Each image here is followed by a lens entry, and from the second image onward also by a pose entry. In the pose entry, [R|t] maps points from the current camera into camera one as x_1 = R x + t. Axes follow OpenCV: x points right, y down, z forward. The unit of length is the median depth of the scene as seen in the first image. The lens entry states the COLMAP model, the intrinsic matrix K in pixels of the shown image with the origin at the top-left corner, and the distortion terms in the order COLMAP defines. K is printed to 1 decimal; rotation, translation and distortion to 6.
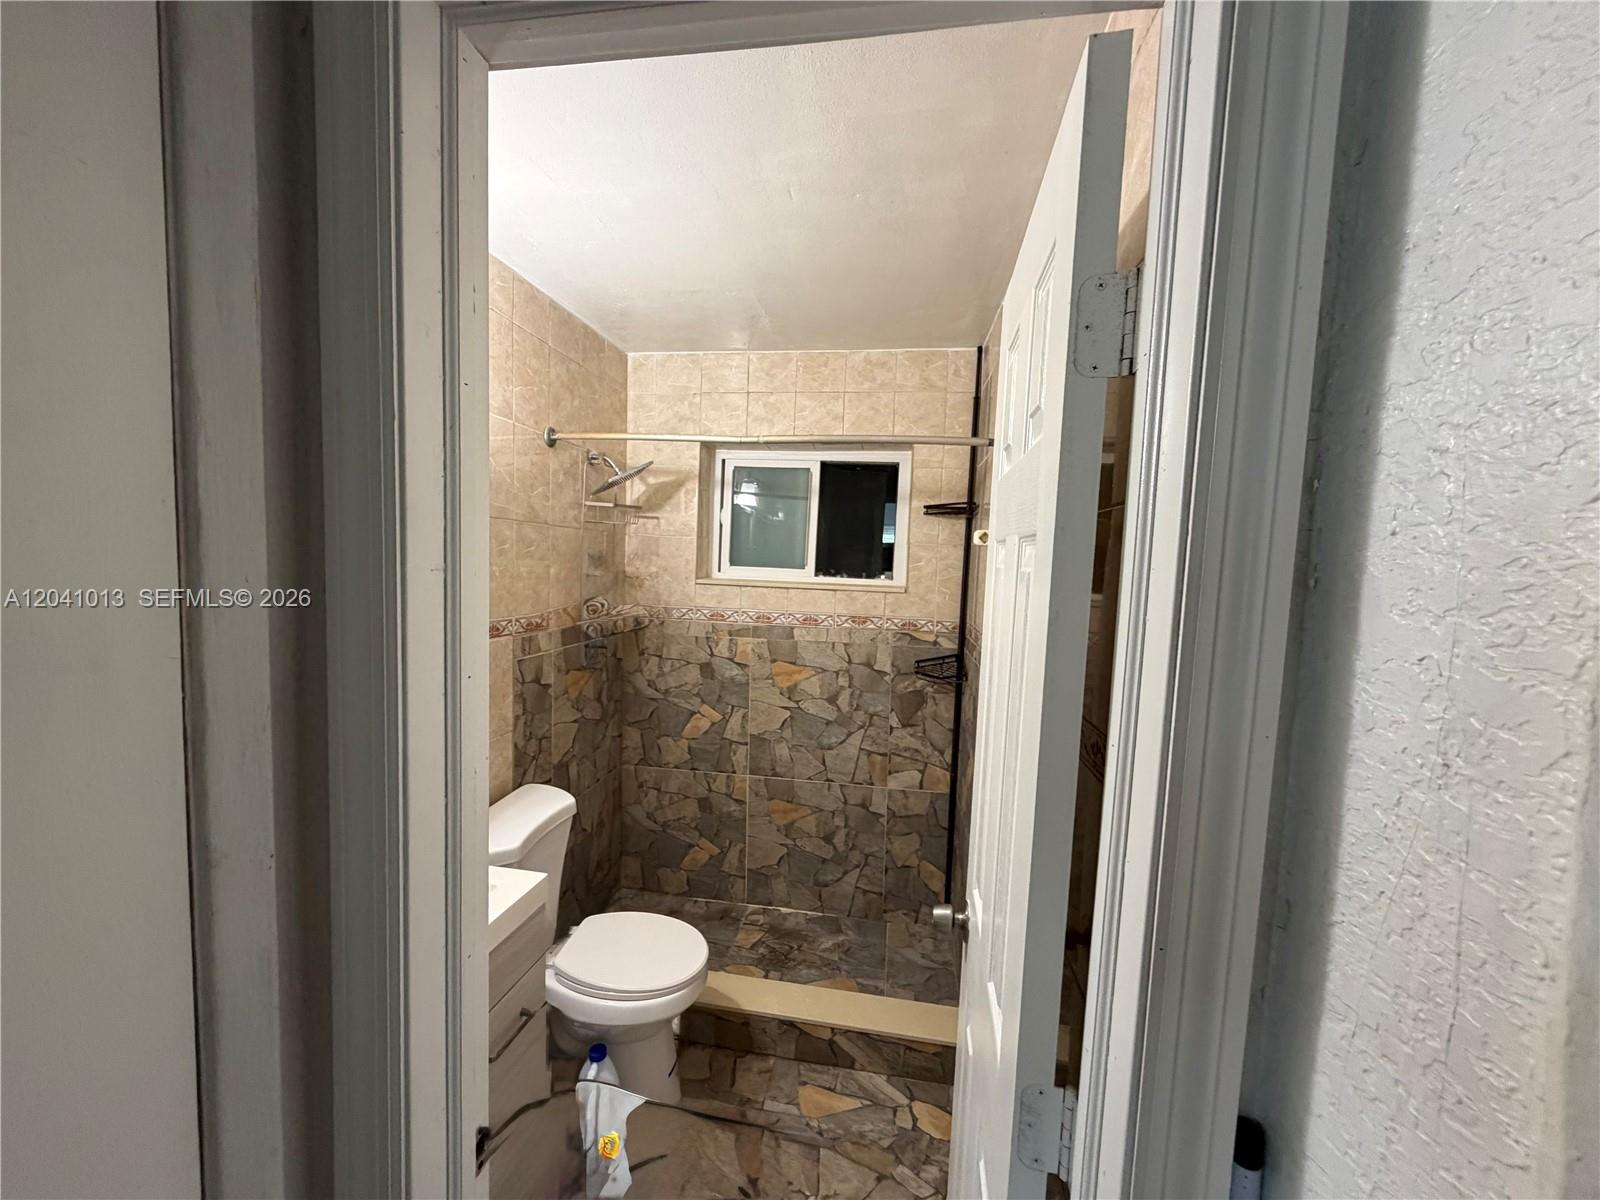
lens RADIAL K [[641.1, 0, 800.2], [0, 641.1, 603.2], [0, 0, 1]] dist [-0.003468, 0.000228]
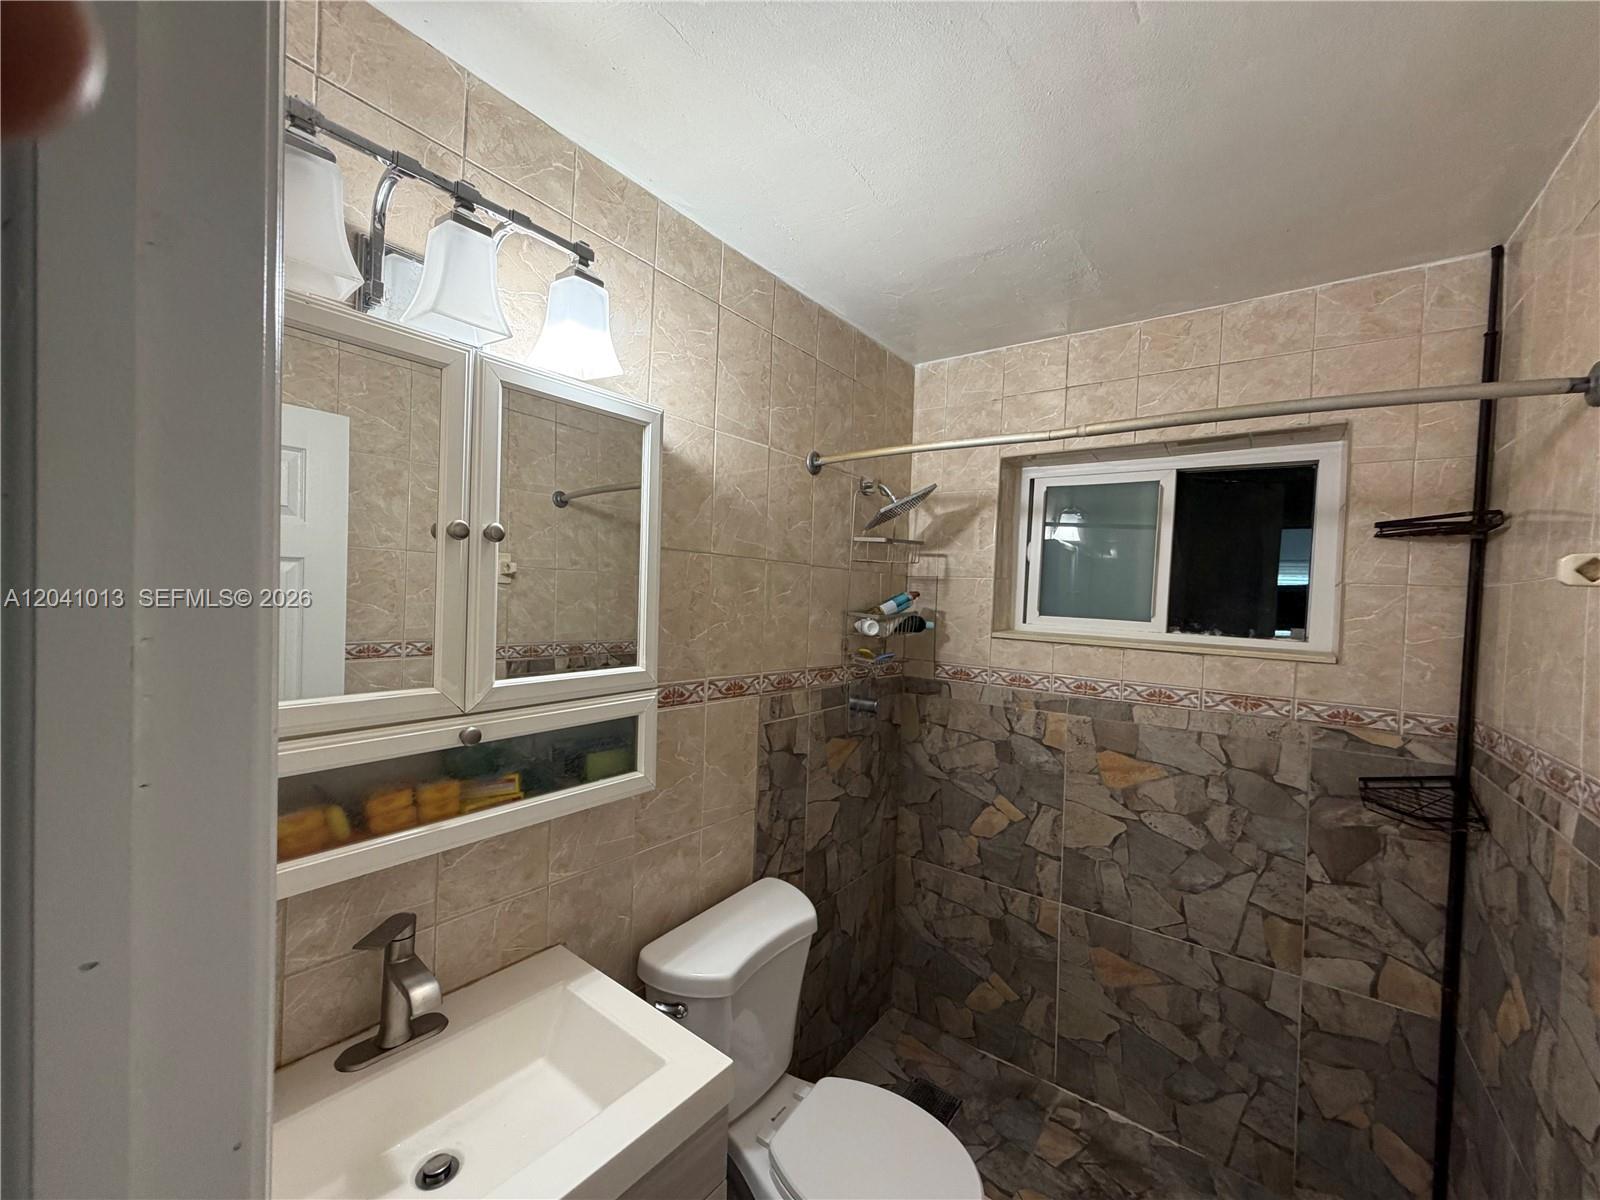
lens RADIAL K [[641.1, 0, 792.1], [0, 641.1, 599.7], [0, 0, 1]] dist [-0.003468, 0.000228]
pose [[0.880360, 0.004885, -0.474282, -0.006787], [-0.040489, 0.997071, -0.064886, -0.016453], [0.472575, 0.076327, 0.877979, 0.200357]]
